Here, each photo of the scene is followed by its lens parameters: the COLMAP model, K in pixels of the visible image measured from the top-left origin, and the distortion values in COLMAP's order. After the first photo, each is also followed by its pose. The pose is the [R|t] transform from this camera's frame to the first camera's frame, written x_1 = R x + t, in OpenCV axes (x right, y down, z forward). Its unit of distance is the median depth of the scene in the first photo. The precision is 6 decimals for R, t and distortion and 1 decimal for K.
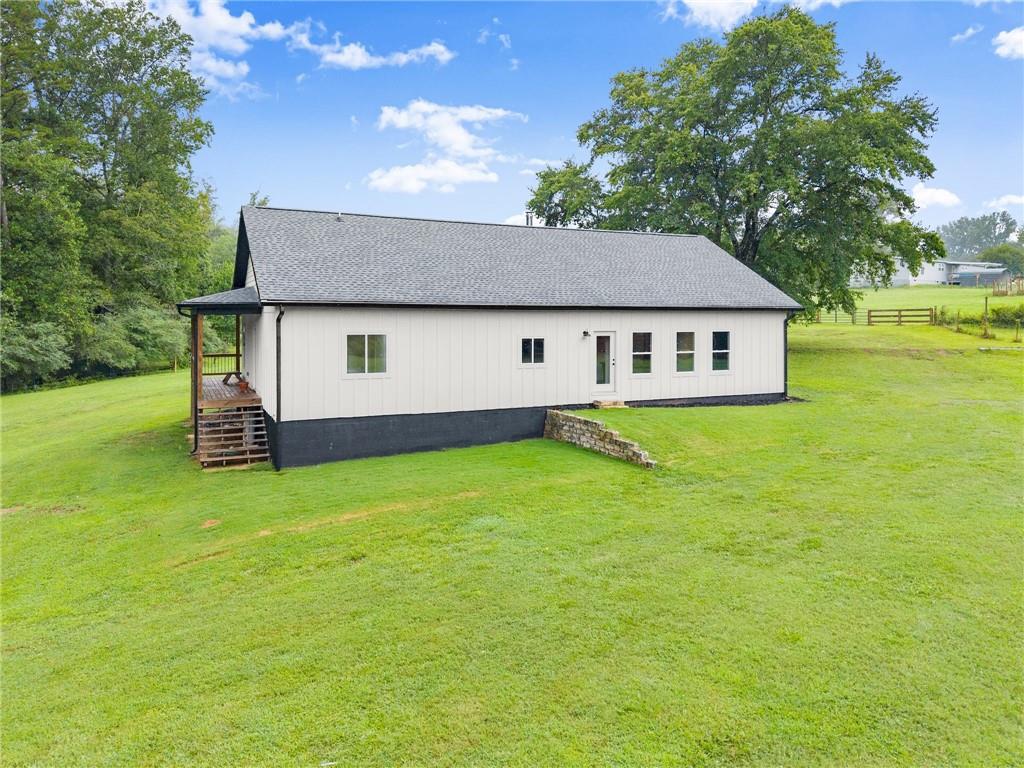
lens RADIAL K [[697.7, 0, 515.2], [0, 697.7, 318.5], [0, 0, 1]] dist [0.087553, -0.101239]
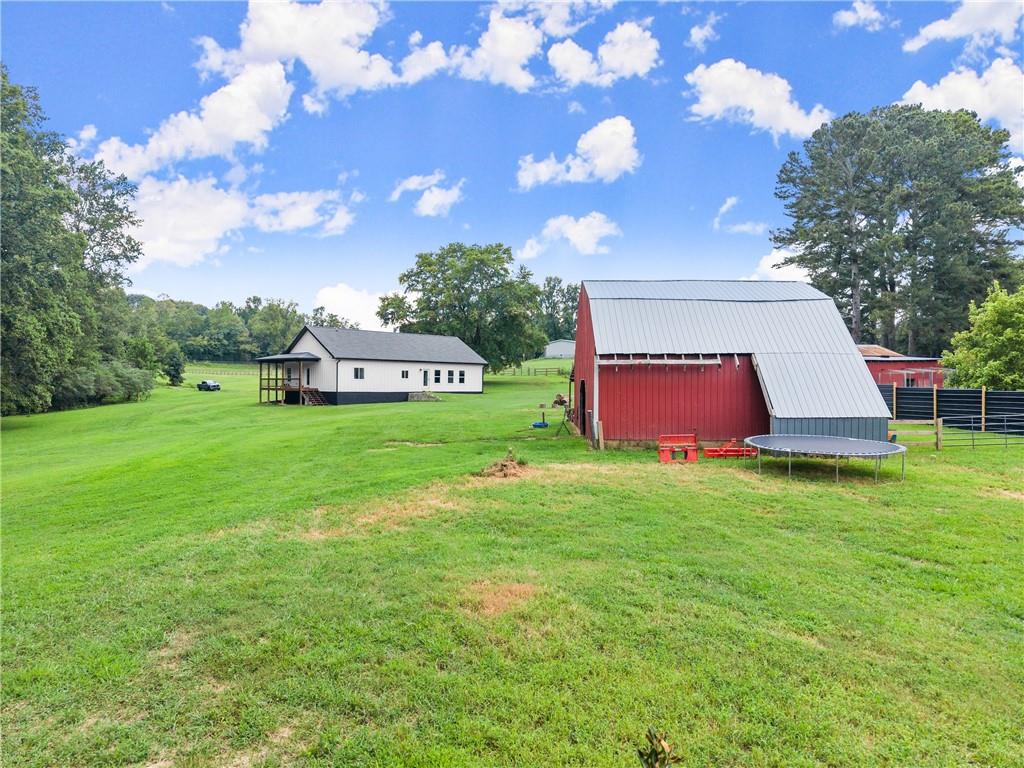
lens RADIAL K [[672.7, 0, 512.0], [0, 672.7, 384.0], [0, 0, 1]] dist [0.078304, -0.085716]
pose [[0.945061, 0.009752, 0.326748, -0.436523], [-0.009708, 0.999951, -0.001766, 0.075426], [-0.326749, -0.001503, 0.945110, -1.752897]]
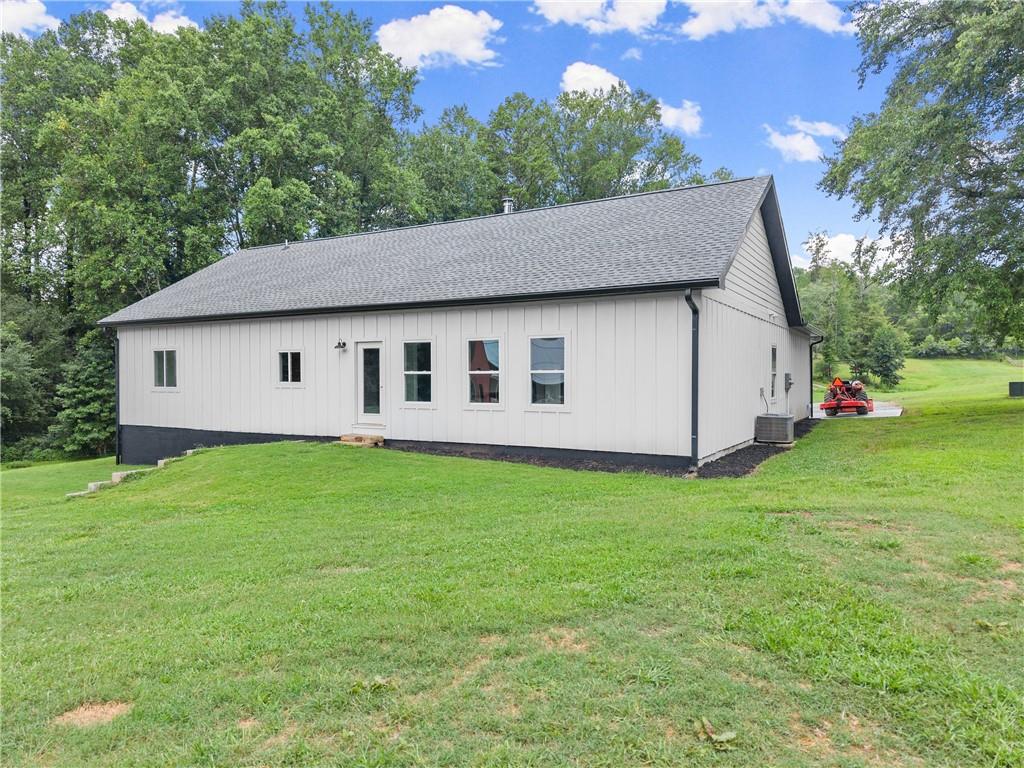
lens RADIAL K [[691.9, 0, 508.1], [0, 691.9, 394.2], [0, 0, 1]] dist [0.083623, -0.095954]
pose [[0.580322, 0.017516, -0.814199, 0.708486], [-0.001894, 0.999795, 0.020158, 0.050819], [0.814385, -0.010156, 0.580236, 0.605810]]
